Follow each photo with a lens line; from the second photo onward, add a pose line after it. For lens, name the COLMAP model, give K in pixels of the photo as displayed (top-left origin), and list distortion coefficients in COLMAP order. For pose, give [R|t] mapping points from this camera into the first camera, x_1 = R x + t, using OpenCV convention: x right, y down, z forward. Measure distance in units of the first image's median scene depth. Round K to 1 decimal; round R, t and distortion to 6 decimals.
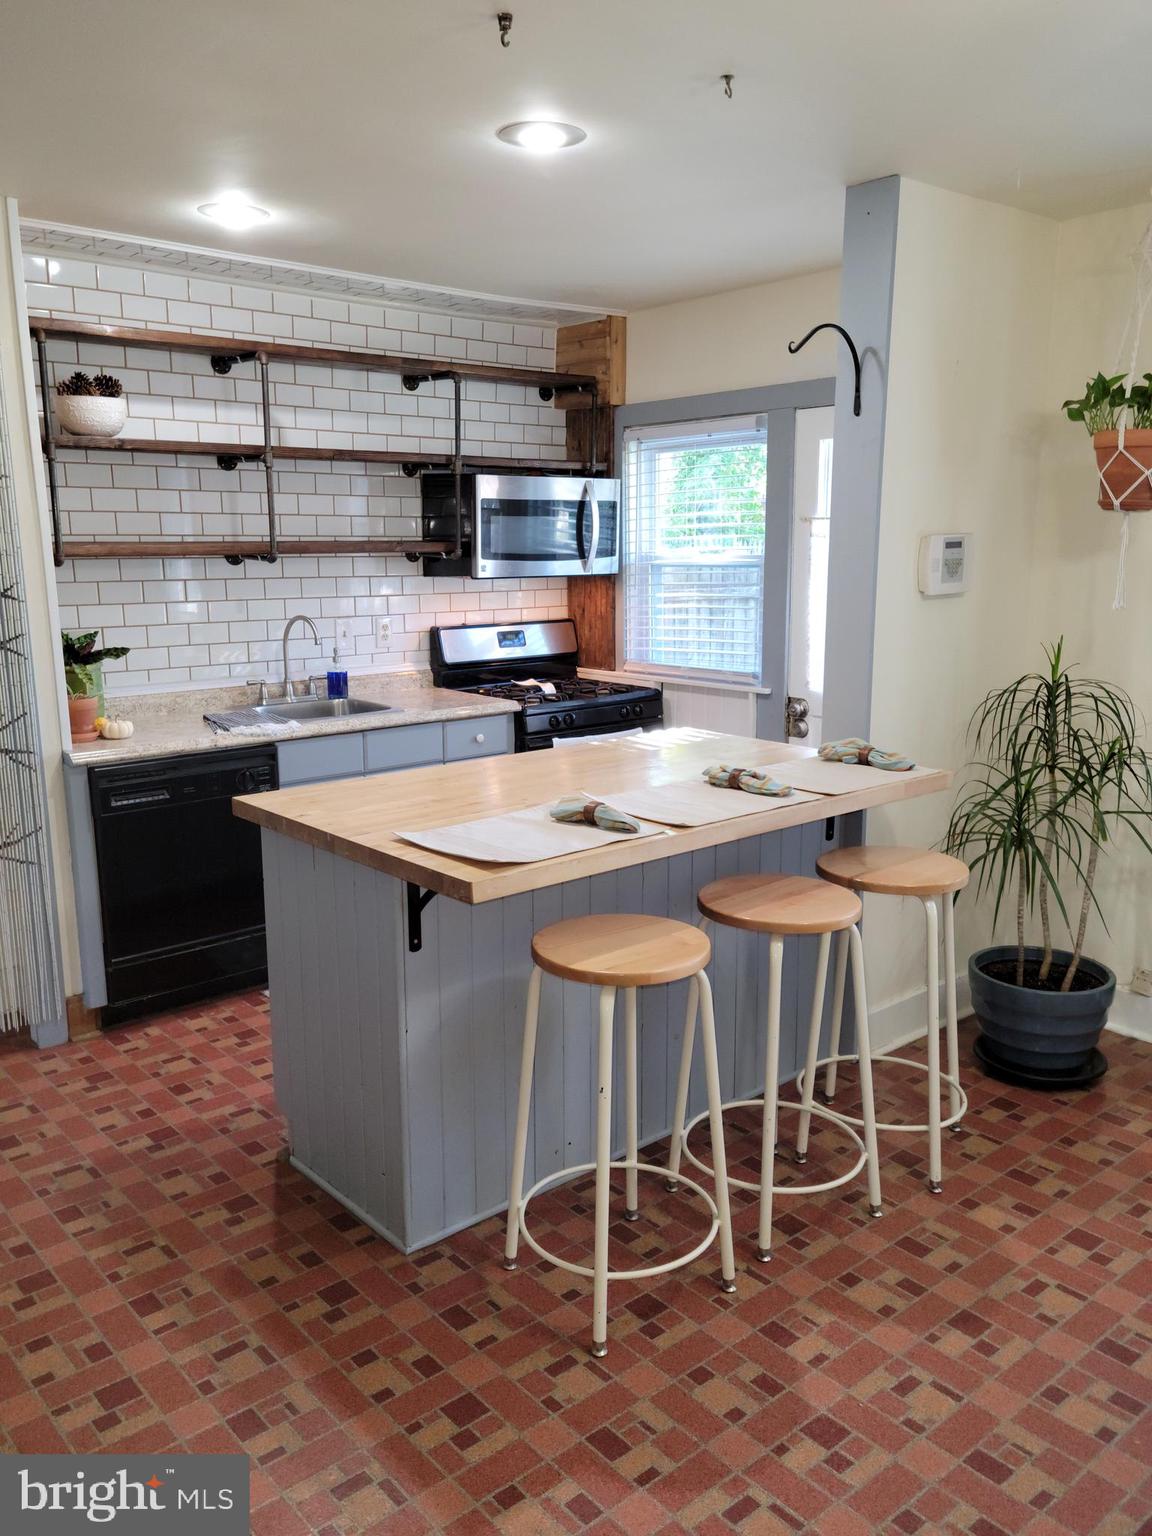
lens RADIAL K [[1206.9, 0, 572.4], [0, 1206.9, 773.2], [0, 0, 1]] dist [0.103894, -0.070654]
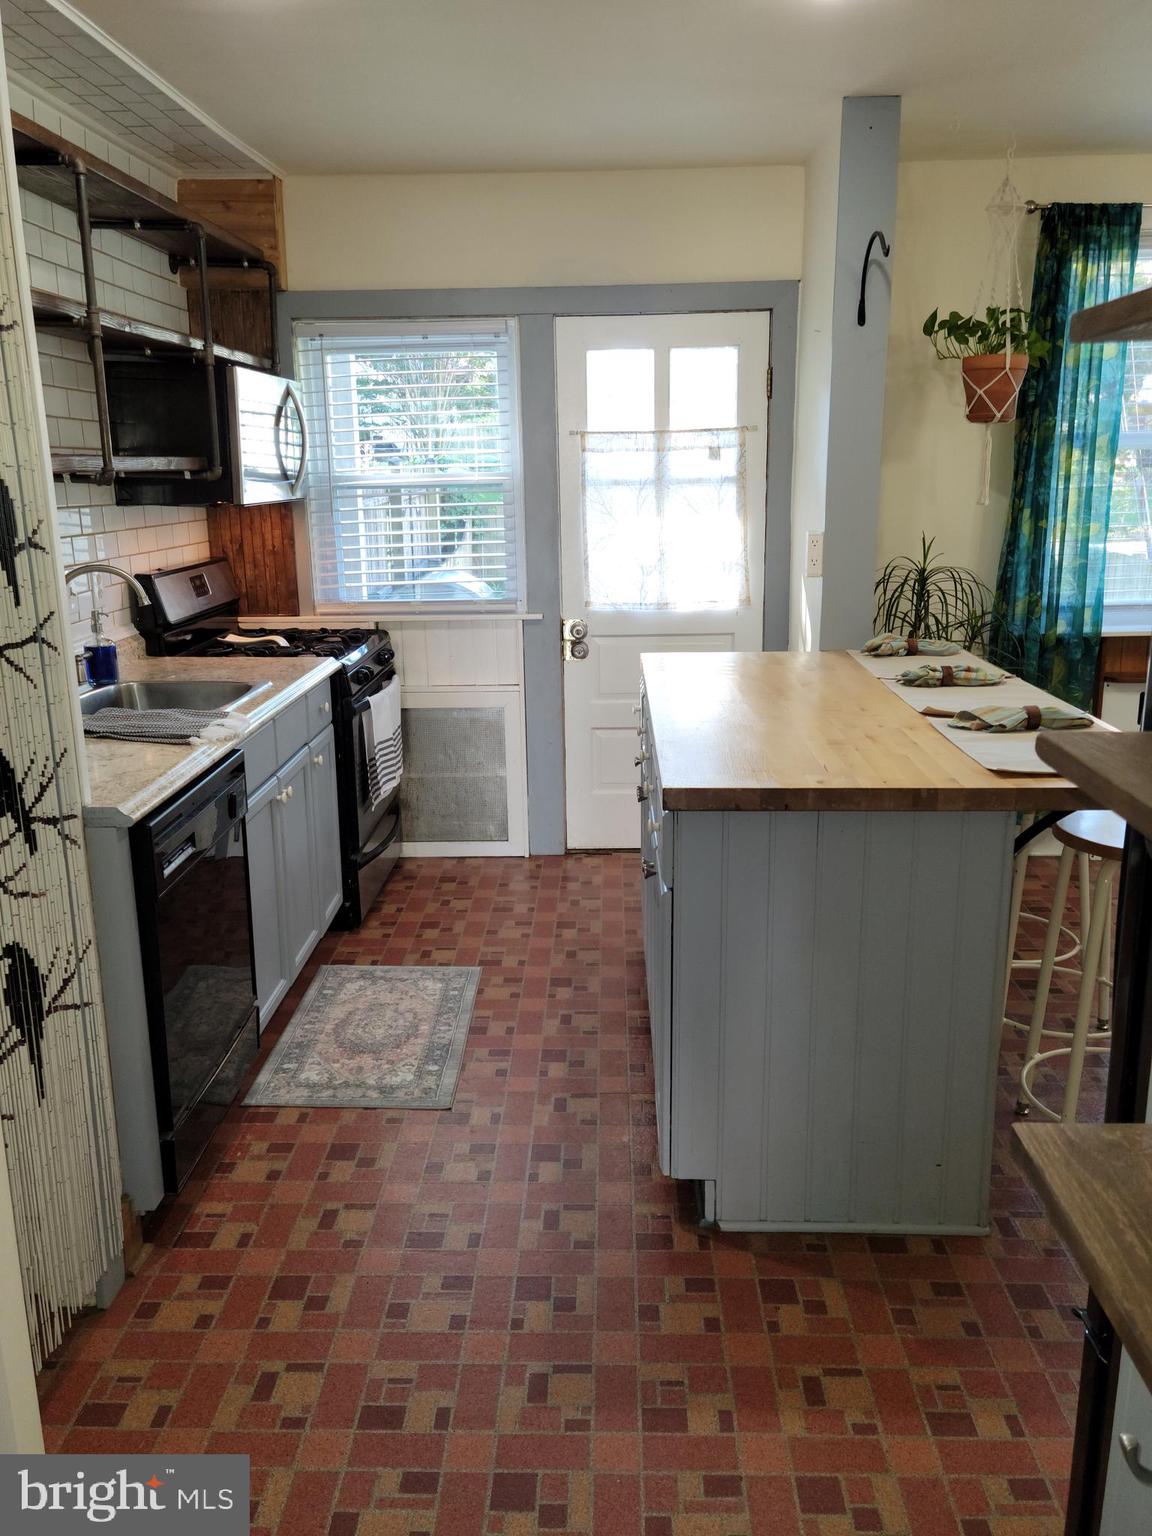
lens RADIAL K [[1206.9, 0, 573.0], [0, 1206.9, 756.7], [0, 0, 1]] dist [0.103894, -0.070654]
pose [[0.674143, -0.178840, 0.716622, -0.714404], [0.153384, 0.982989, 0.101023, -0.069725], [-0.722499, 0.041815, 0.690107, 0.446971]]
